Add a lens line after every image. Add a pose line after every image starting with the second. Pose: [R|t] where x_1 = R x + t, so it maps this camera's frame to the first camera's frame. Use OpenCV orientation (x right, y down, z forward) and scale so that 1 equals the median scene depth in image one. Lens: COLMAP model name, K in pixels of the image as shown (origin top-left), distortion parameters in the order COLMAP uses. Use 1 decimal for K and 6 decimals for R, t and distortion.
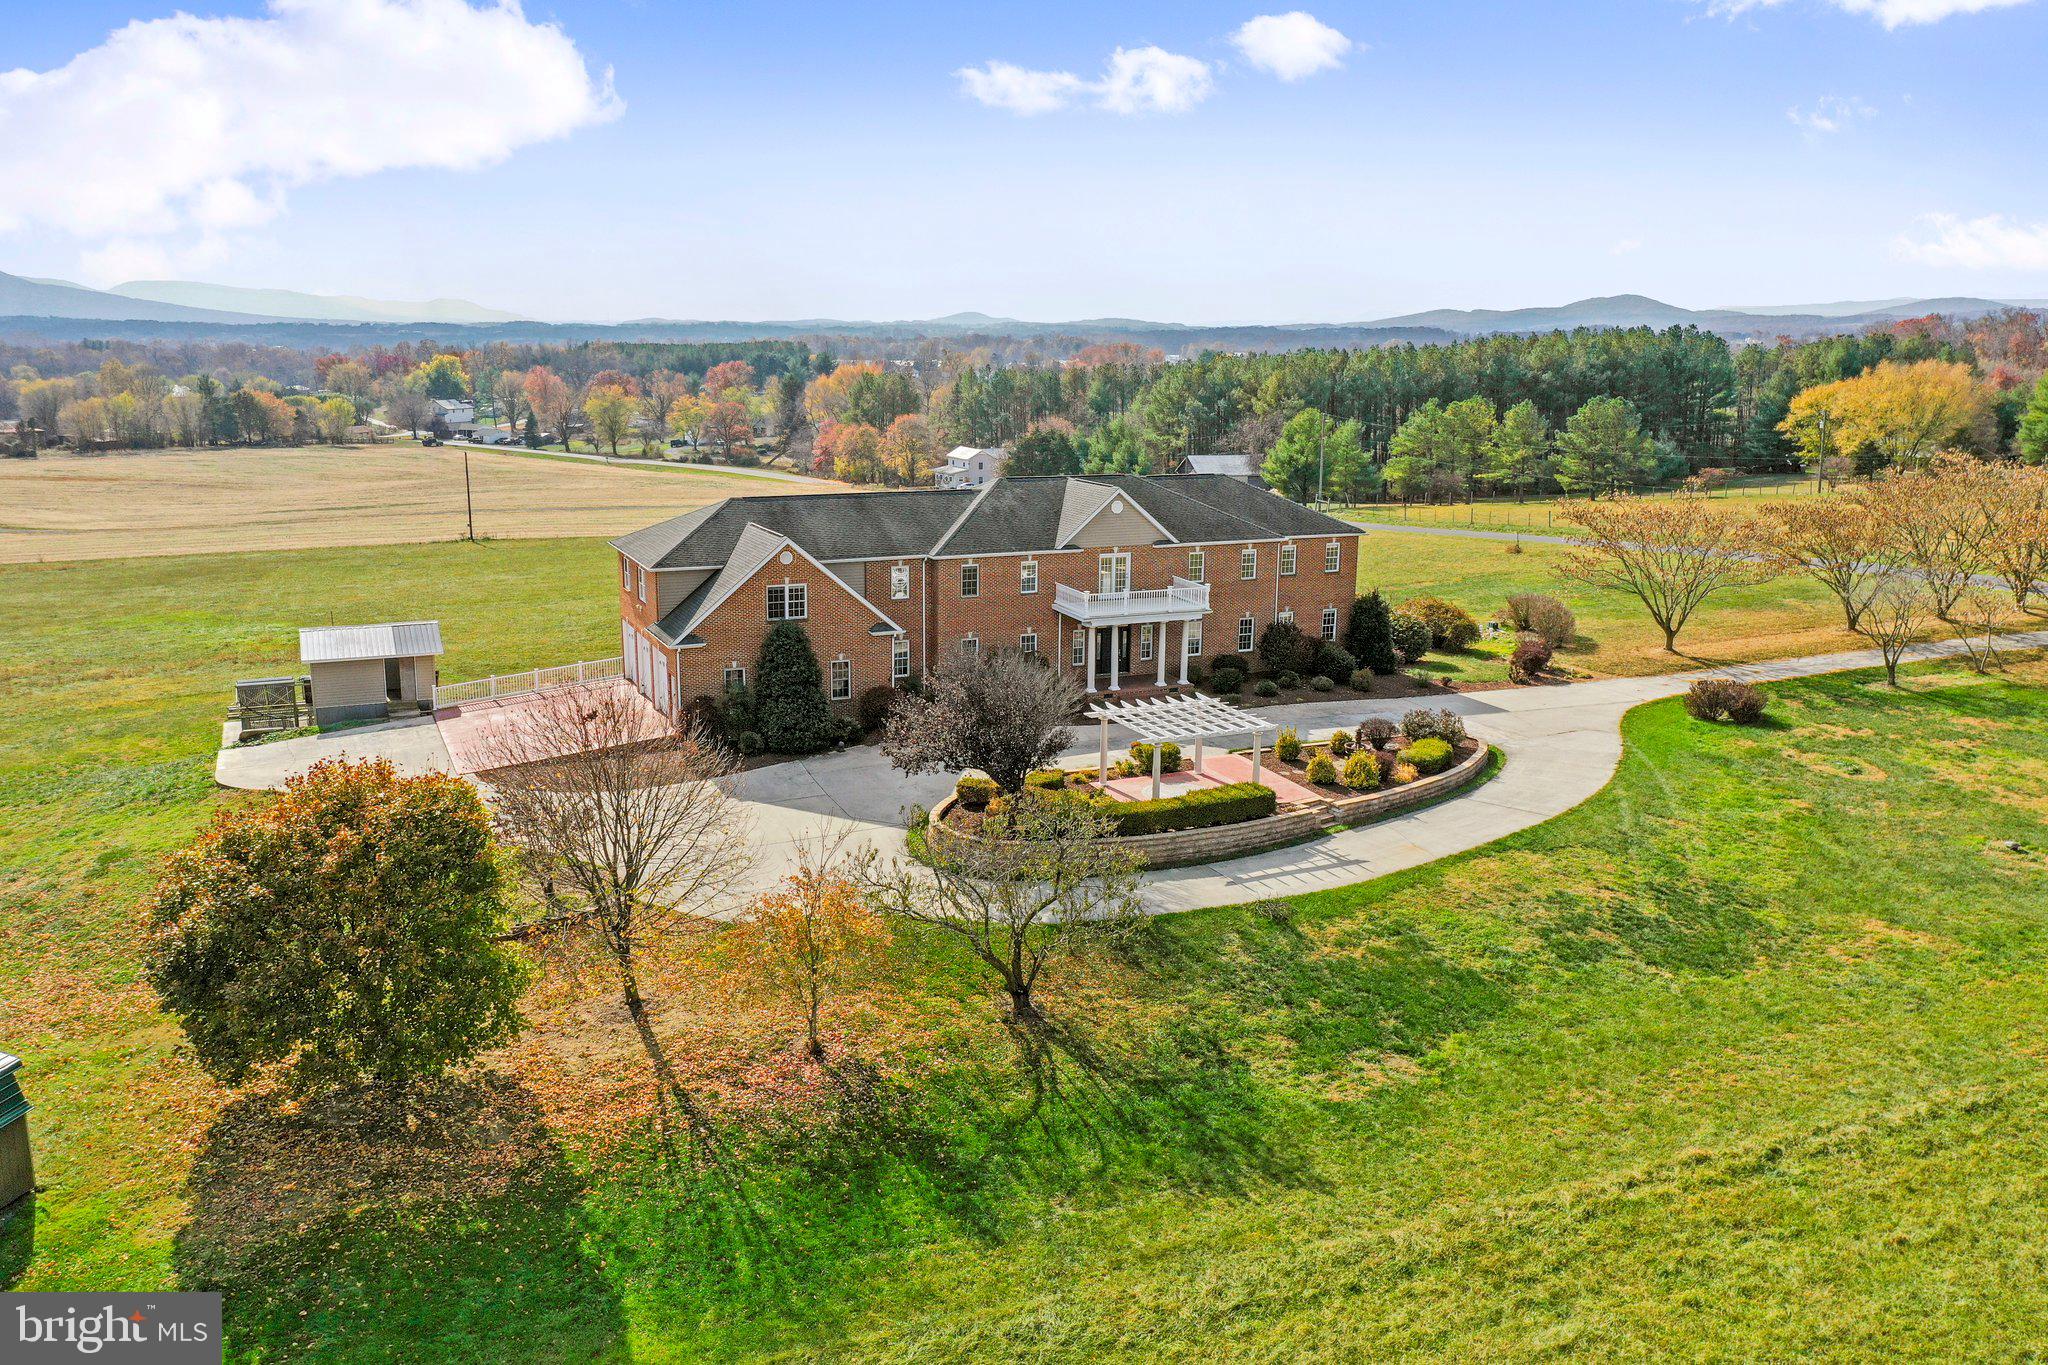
lens RADIAL K [[1615.5, 0, 1010.4], [0, 1615.5, 667.9], [0, 0, 1]] dist [-0.005535, -0.000201]
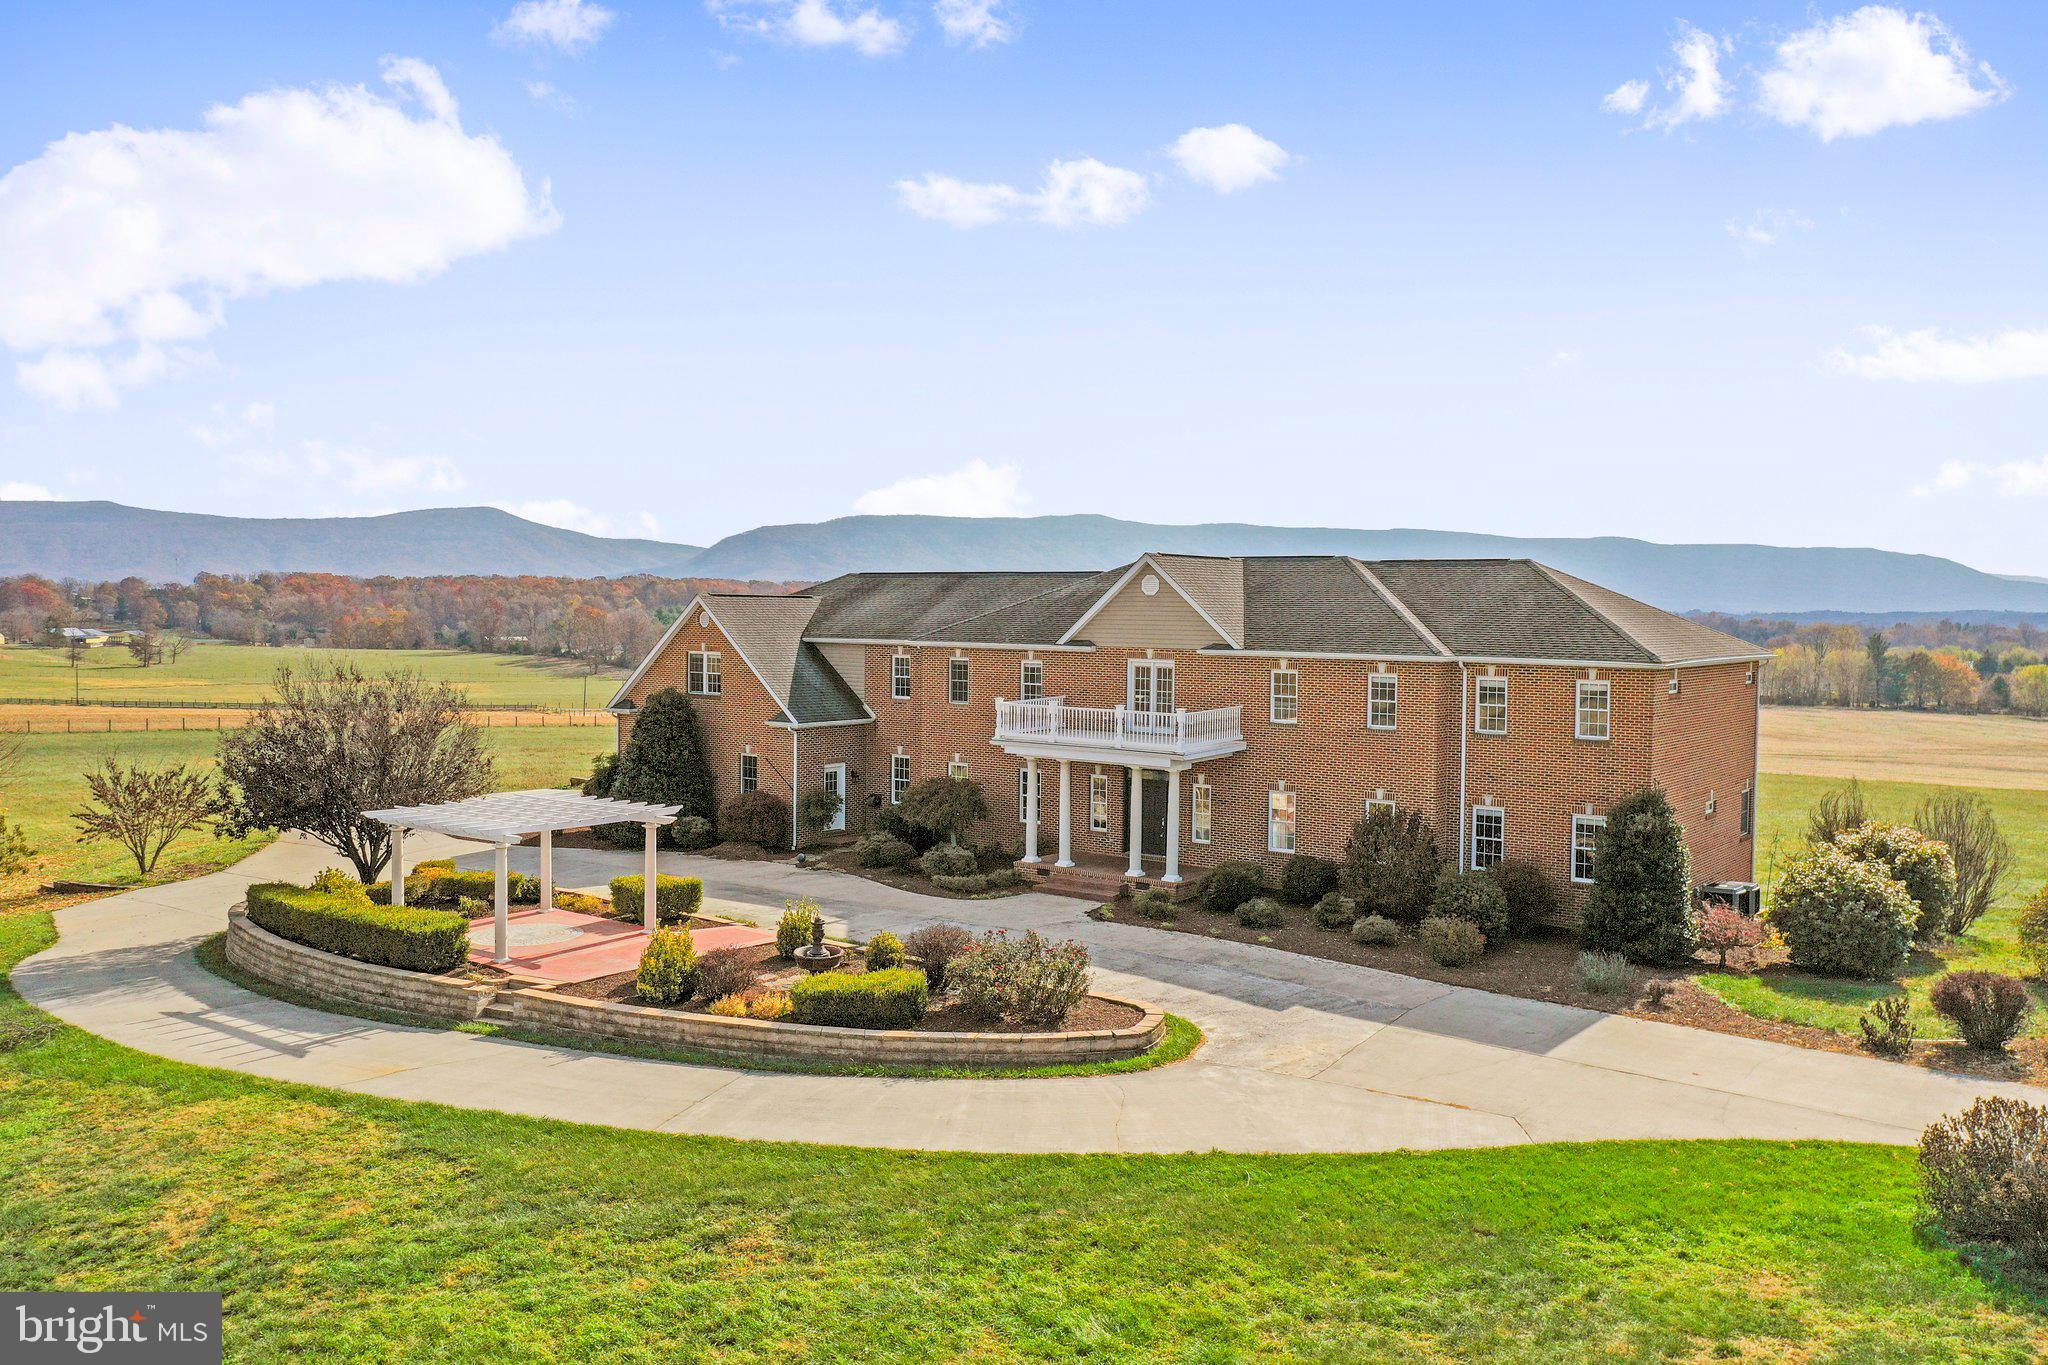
lens RADIAL K [[1615.5, 0, 1010.4], [0, 1615.5, 667.9], [0, 0, 1]] dist [-0.005535, -0.000201]
pose [[0.468743, 0.030405, -0.882811, 0.670128], [-0.187826, 0.979984, -0.065978, -0.018104], [0.863135, 0.196742, 0.465071, 0.748496]]
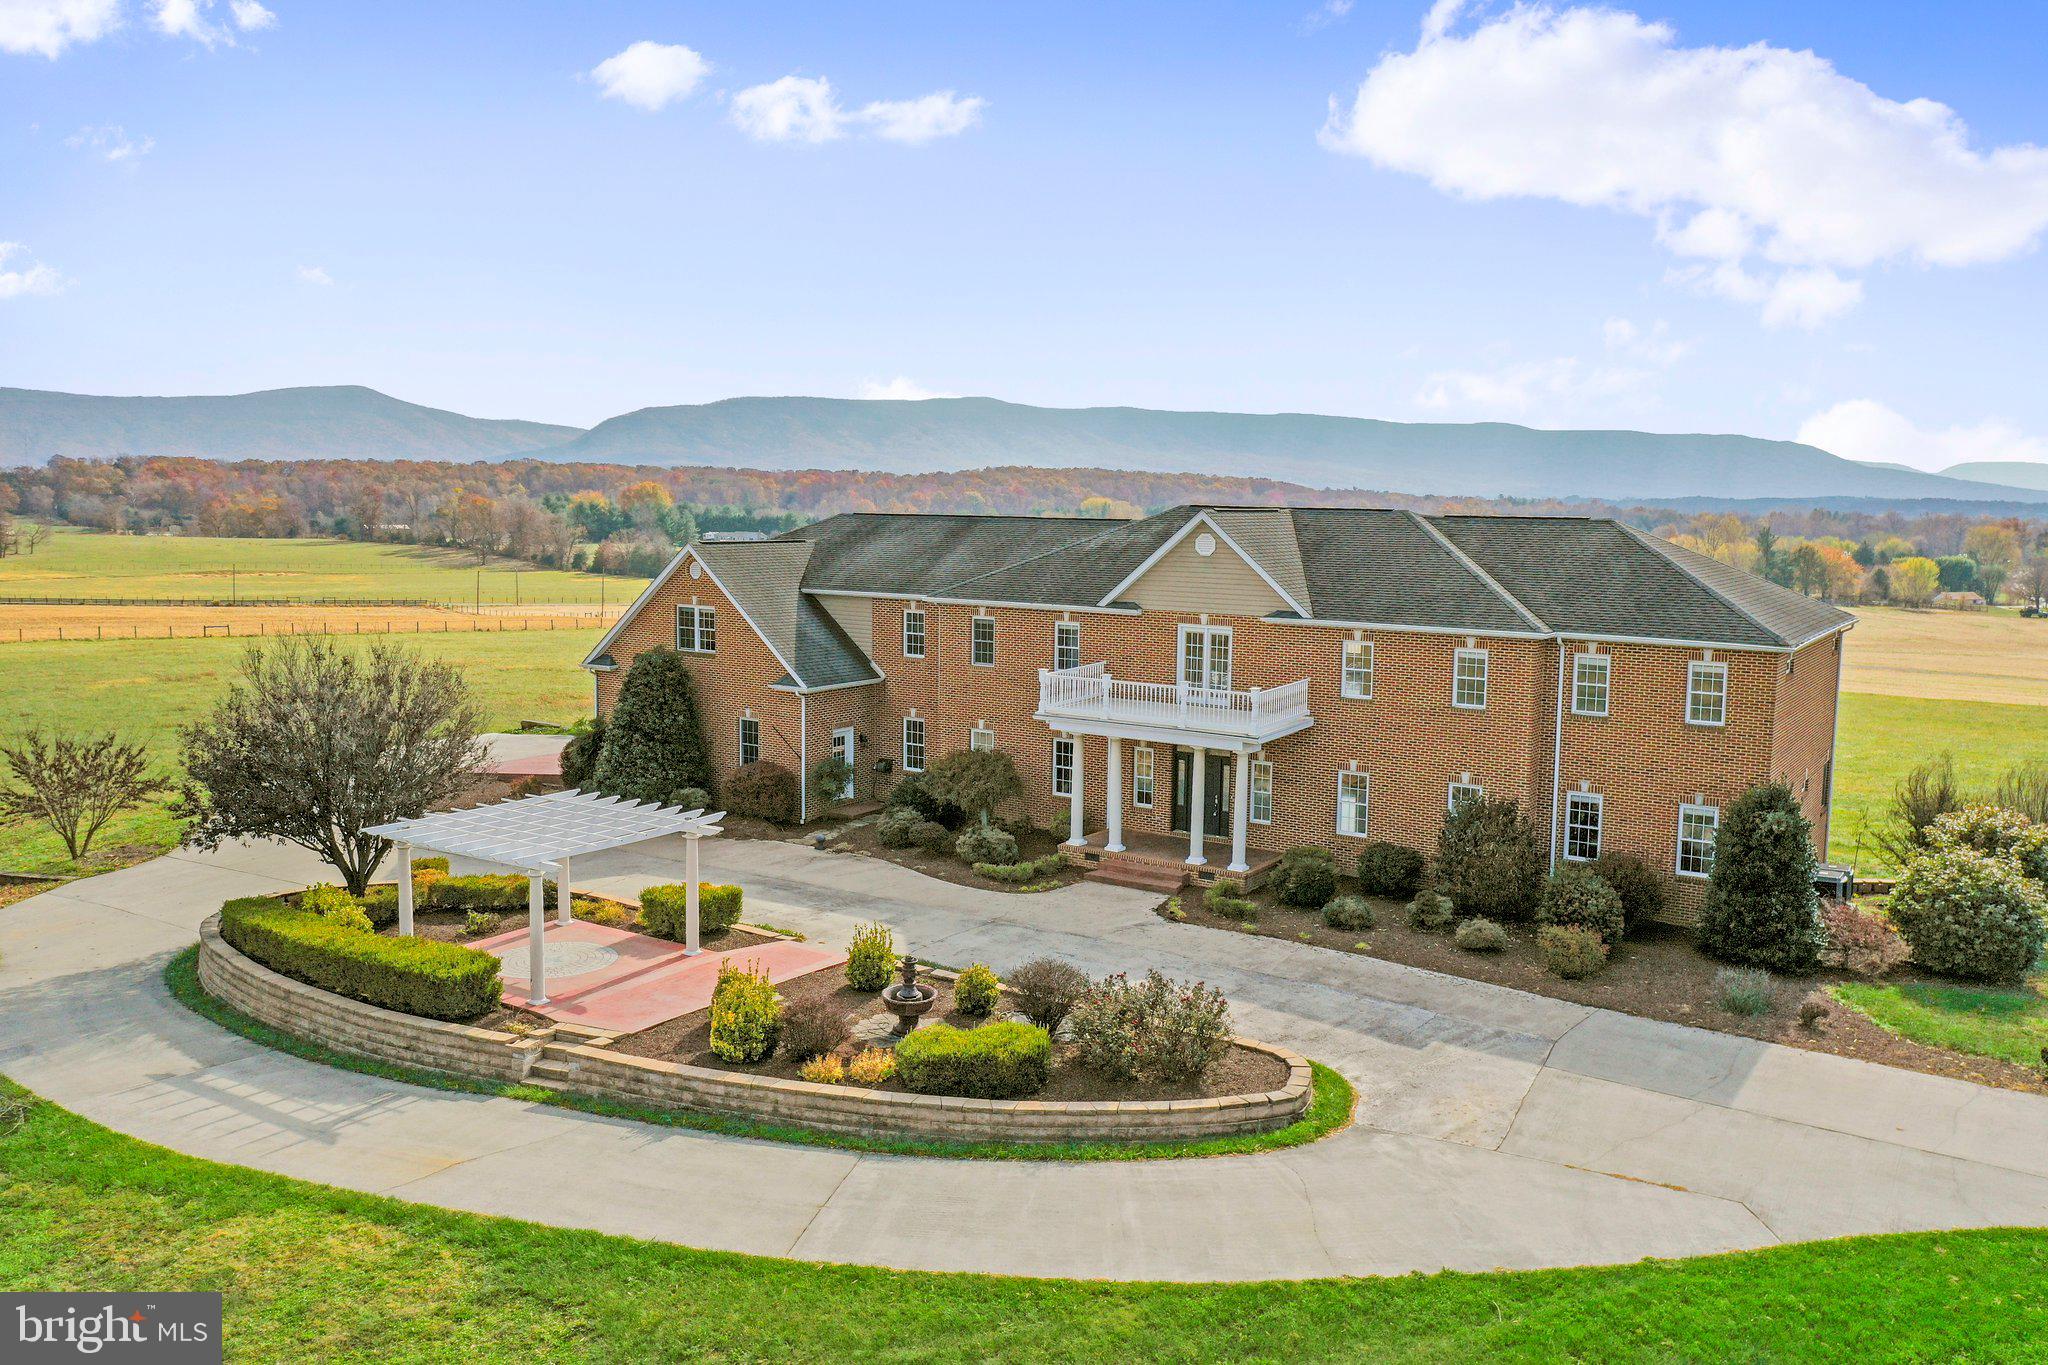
lens RADIAL K [[1615.5, 0, 1010.4], [0, 1615.5, 667.9], [0, 0, 1]] dist [-0.005535, -0.000201]
pose [[0.527519, 0.090294, -0.844731, 0.585983], [-0.182010, 0.983259, -0.008561, -0.043146], [0.829817, 0.158266, 0.535122, 0.717862]]
